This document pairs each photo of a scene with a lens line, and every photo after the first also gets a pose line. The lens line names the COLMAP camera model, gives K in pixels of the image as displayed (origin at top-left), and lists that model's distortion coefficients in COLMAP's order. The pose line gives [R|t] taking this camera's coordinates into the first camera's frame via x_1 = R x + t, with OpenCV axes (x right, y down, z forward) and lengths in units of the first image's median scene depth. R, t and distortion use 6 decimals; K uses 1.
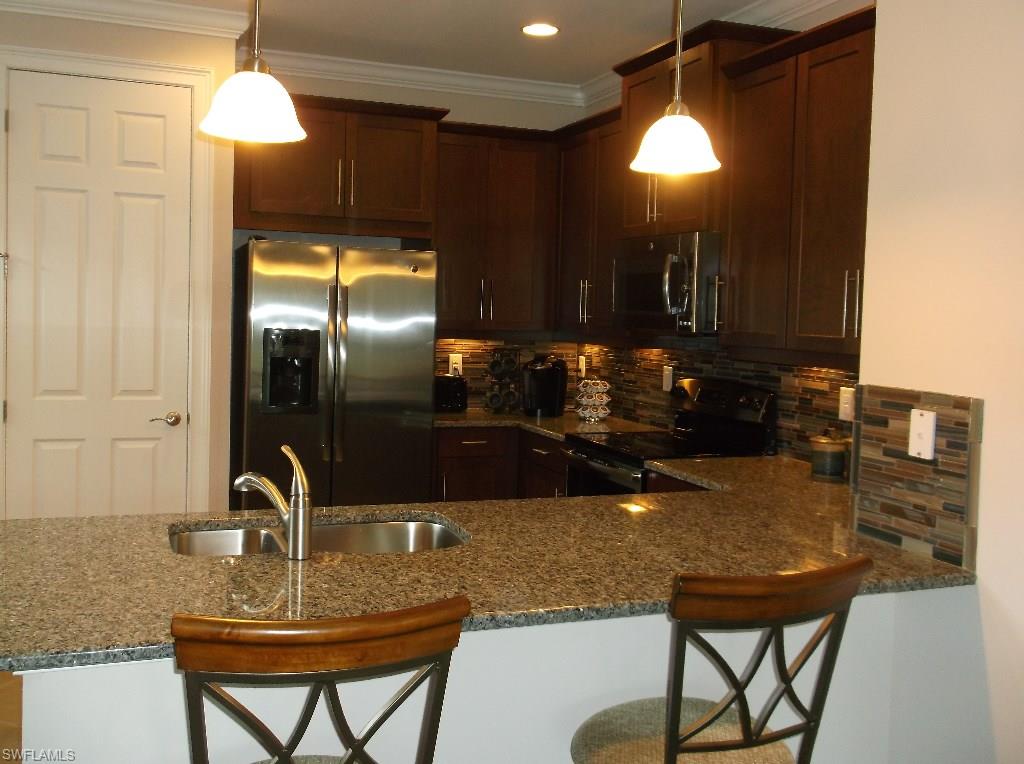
lens RADIAL K [[1001.6, 0, 502.7], [0, 1001.6, 384.2], [0, 0, 1]] dist [0.009206, 0.000000]
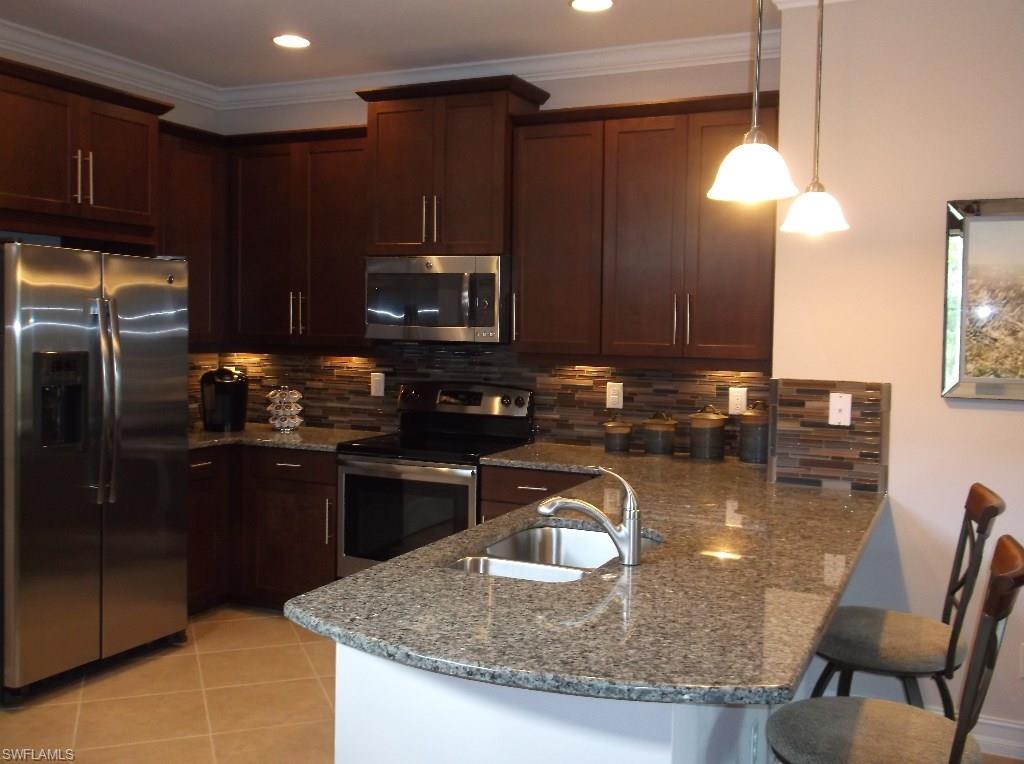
lens RADIAL K [[1001.6, 0, 500.7], [0, 1001.6, 371.3], [0, 0, 1]] dist [0.009206, 0.000000]
pose [[0.716516, -0.050492, 0.695741, -0.593413], [0.055531, 0.998340, 0.015263, -0.034810], [-0.695357, 0.027699, 0.718130, 0.167077]]
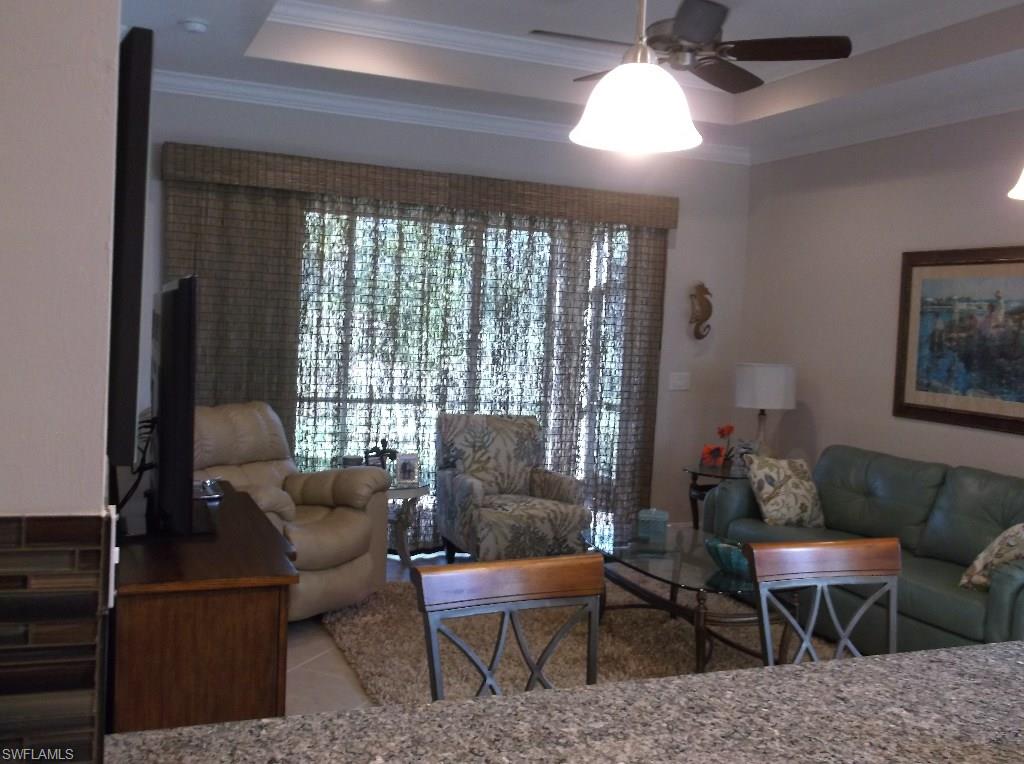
lens RADIAL K [[1001.6, 0, 488.9], [0, 1001.6, 386.2], [0, 0, 1]] dist [0.009206, 0.000000]
pose [[-0.997102, -0.071896, -0.024889, 0.147887], [-0.074655, 0.987632, 0.137877, -0.073377], [0.014669, 0.139335, -0.990137, 0.905639]]
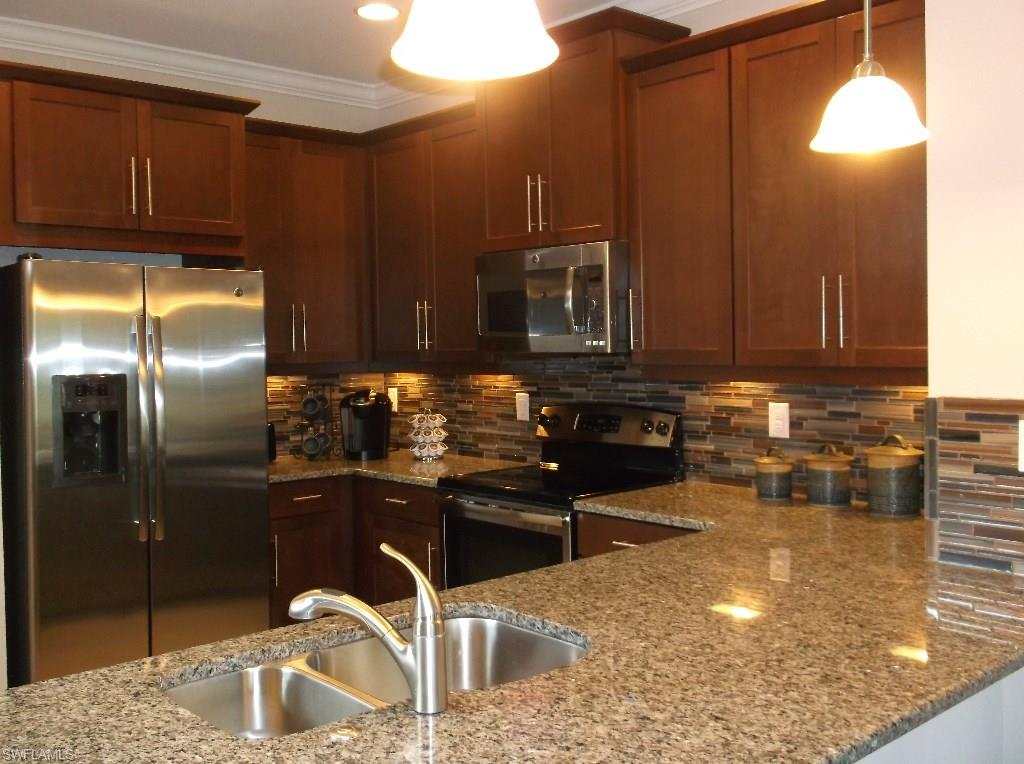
lens RADIAL K [[1001.6, 0, 504.4], [0, 1001.6, 376.0], [0, 0, 1]] dist [0.009206, 0.000000]
pose [[0.930905, -0.057101, 0.360770, -0.214611], [0.069934, 0.997295, -0.022606, -0.016638], [-0.358503, 0.046274, 0.932381, 0.193984]]
